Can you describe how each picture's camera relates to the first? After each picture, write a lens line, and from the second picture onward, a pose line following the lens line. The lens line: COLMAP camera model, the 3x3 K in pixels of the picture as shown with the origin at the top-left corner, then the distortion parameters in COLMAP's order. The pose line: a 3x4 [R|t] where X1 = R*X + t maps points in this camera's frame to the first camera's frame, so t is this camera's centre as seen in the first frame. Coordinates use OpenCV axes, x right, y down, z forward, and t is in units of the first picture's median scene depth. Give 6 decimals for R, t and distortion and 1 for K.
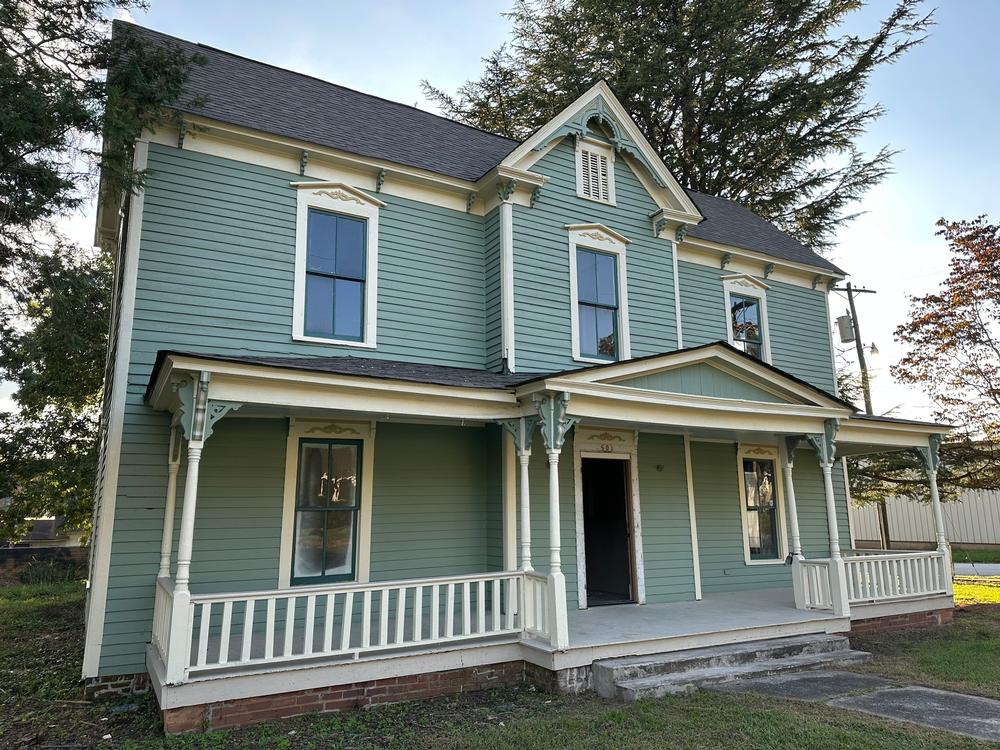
lens RADIAL K [[705.7, 0, 493.4], [0, 705.7, 367.3], [0, 0, 1]] dist [0.042648, -0.027309]
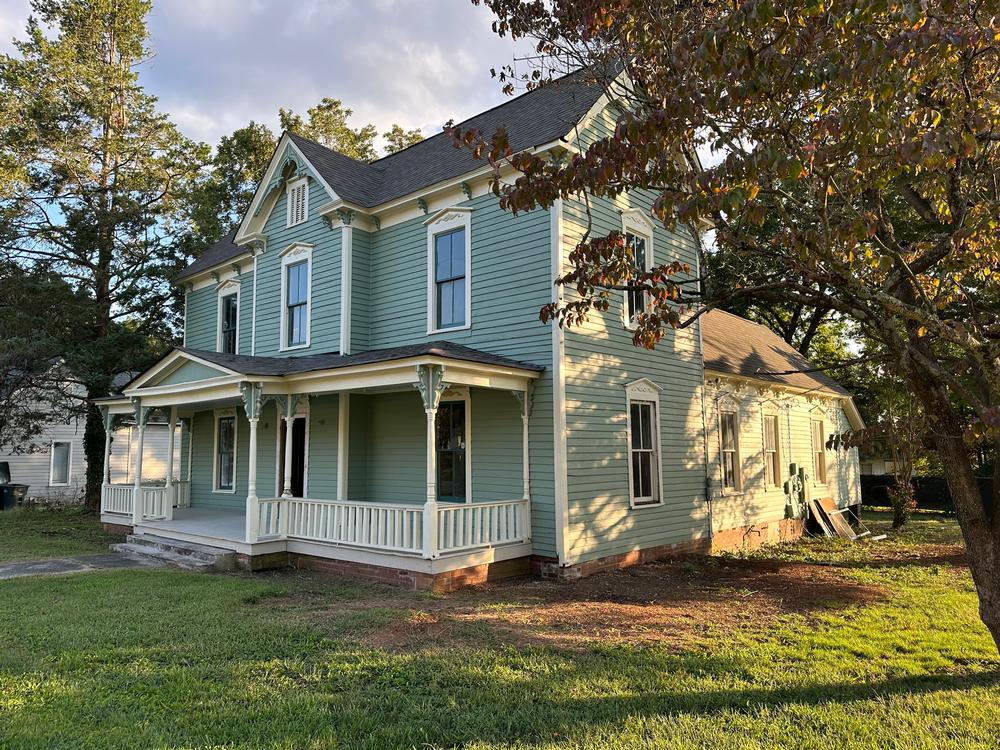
lens RADIAL K [[705.7, 0, 500.3], [0, 705.7, 379.5], [0, 0, 1]] dist [0.042648, -0.027309]
pose [[0.314754, -0.085822, -0.945285, 1.507151], [0.192053, 0.981063, -0.025122, 0.156567], [0.929540, -0.173638, 0.325276, 0.878996]]
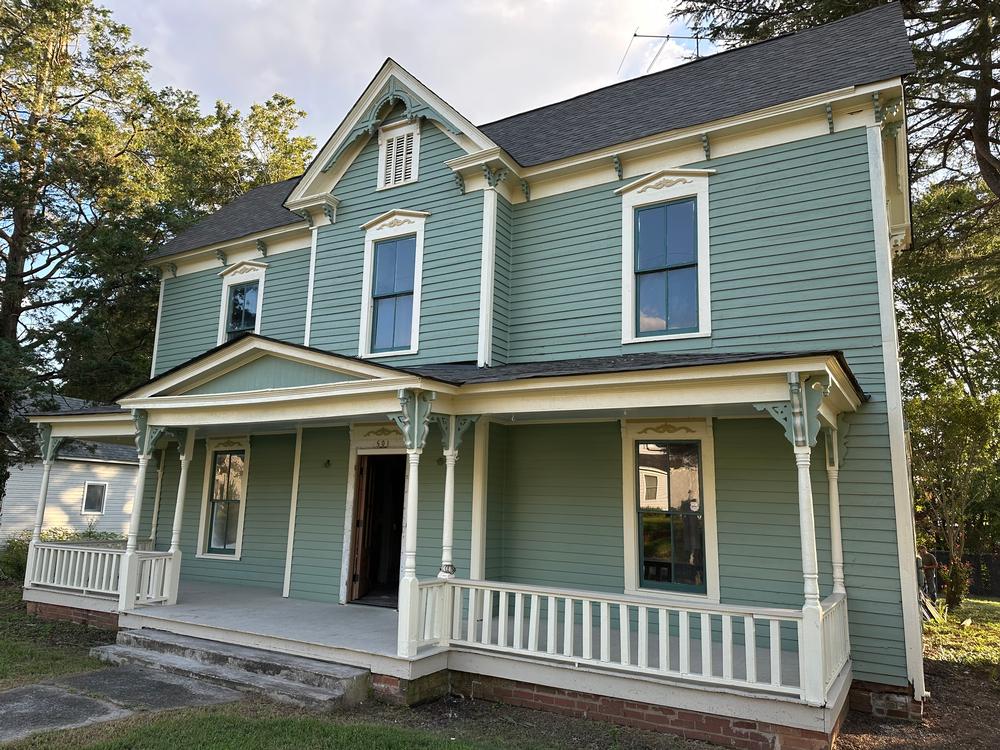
lens RADIAL K [[705.7, 0, 497.2], [0, 705.7, 375.3], [0, 0, 1]] dist [0.042648, -0.027309]
pose [[0.494903, -0.135362, -0.858340, 1.008376], [0.141123, 0.987199, -0.074315, 0.108684], [0.857412, -0.084353, 0.507671, 0.614507]]
